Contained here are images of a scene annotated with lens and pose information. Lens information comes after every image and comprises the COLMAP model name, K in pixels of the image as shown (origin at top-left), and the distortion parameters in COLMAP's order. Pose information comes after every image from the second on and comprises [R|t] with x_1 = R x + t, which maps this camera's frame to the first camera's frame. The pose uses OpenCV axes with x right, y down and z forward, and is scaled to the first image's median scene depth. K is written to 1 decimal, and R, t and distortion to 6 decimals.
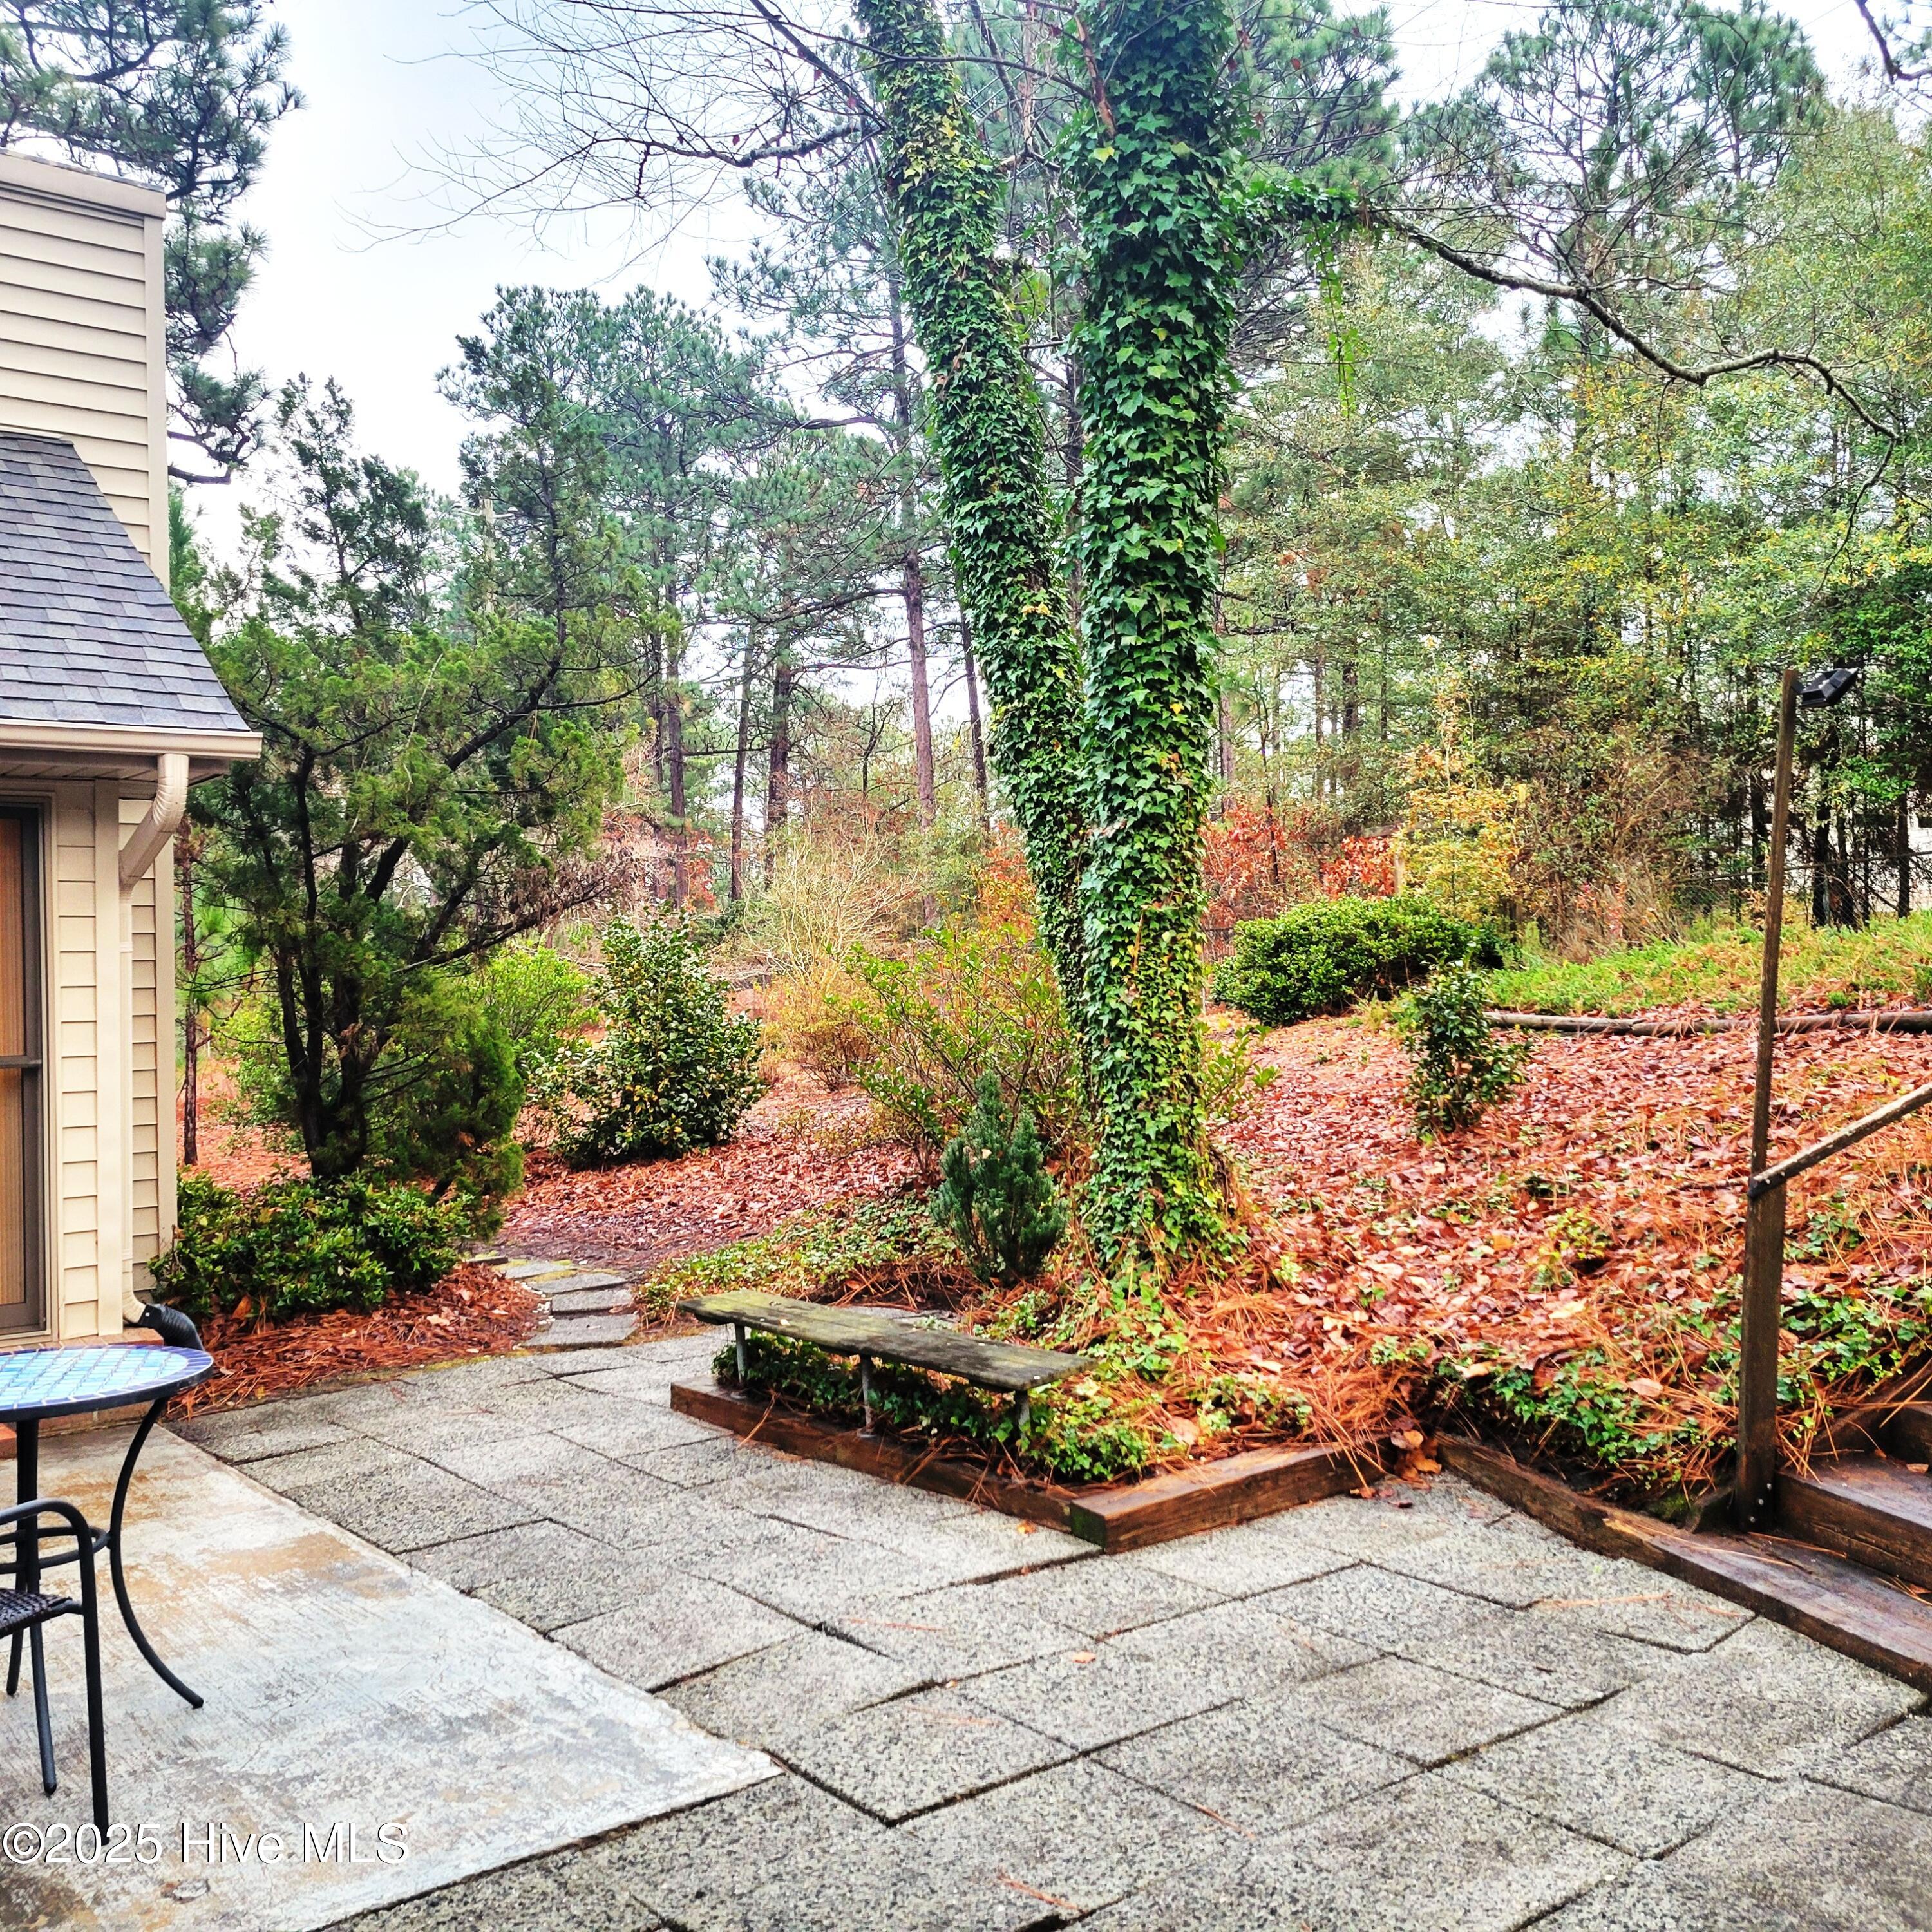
lens RADIAL K [[1923.8, 0, 964.2], [0, 1923.8, 974.7], [0, 0, 1]] dist [0.043091, 0.000000]
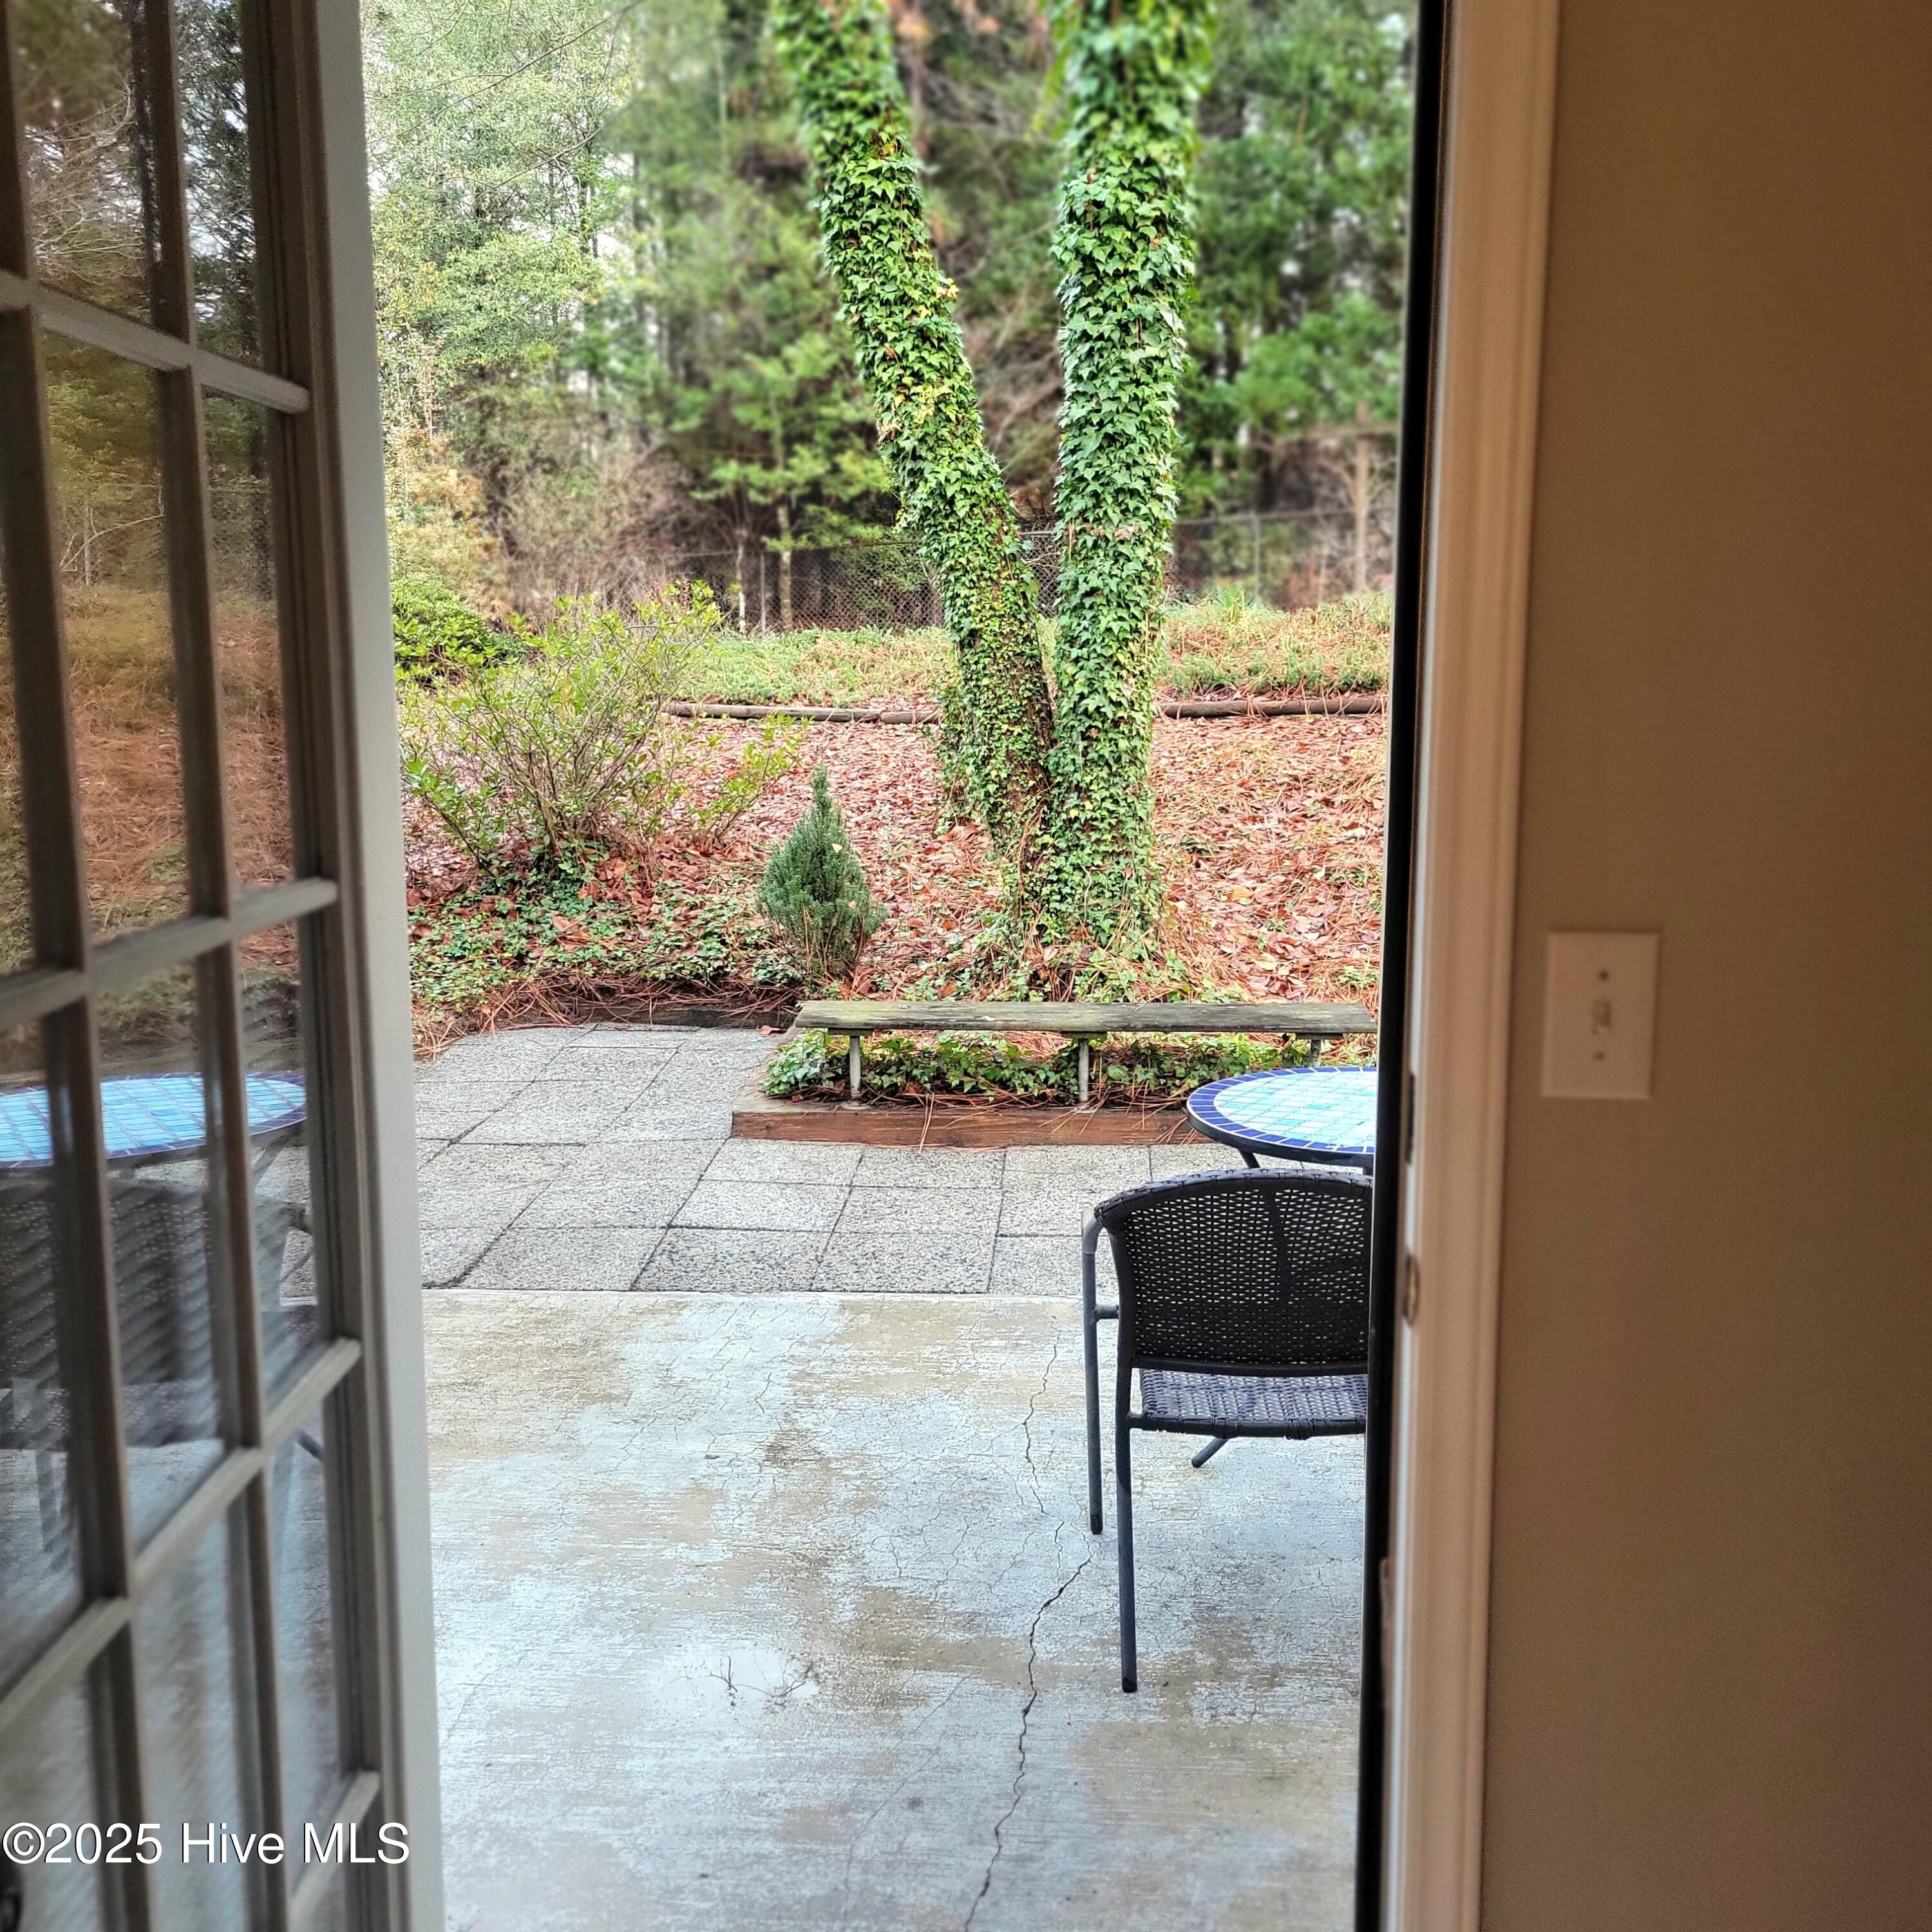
lens RADIAL K [[1923.8, 0, 965.2], [0, 1923.8, 956.0], [0, 0, 1]] dist [0.043091, 0.000000]
pose [[0.659216, -0.100486, 0.745209, -0.802198], [-0.012998, 0.989360, 0.144906, 0.003558], [-0.751841, -0.105210, 0.650896, 0.345736]]
